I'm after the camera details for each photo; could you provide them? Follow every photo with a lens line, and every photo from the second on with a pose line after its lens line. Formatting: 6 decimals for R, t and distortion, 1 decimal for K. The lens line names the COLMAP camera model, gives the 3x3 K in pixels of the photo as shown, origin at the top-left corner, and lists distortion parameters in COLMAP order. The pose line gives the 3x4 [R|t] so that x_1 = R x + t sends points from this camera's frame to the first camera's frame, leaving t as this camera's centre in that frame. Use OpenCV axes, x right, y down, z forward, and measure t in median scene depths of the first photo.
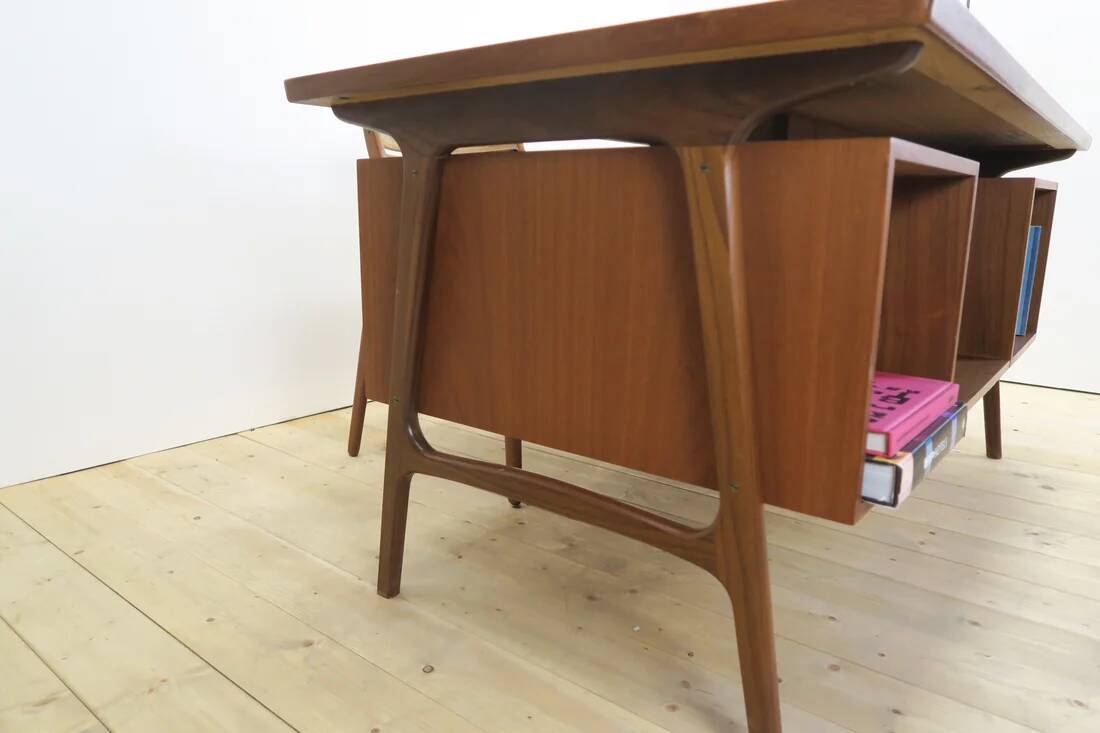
lens RADIAL K [[754.1, 0, 547.4], [0, 754.1, 361.6], [0, 0, 1]] dist [-0.032751, 0.018443]
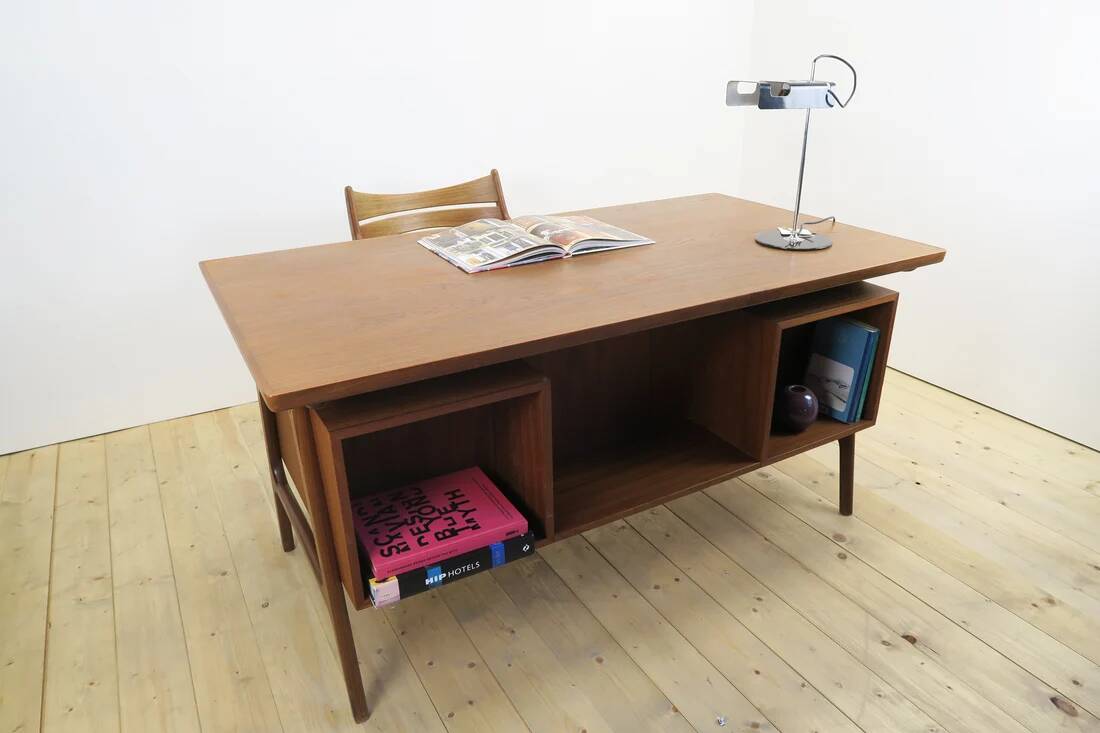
lens RADIAL K [[754.1, 0, 552.4], [0, 754.1, 362.4], [0, 0, 1]] dist [-0.032751, 0.018443]
pose [[0.929866, 0.127576, -0.345071, 0.945929], [-0.056741, 0.976460, 0.208104, -0.525913], [0.363497, -0.173929, 0.915215, -0.270897]]
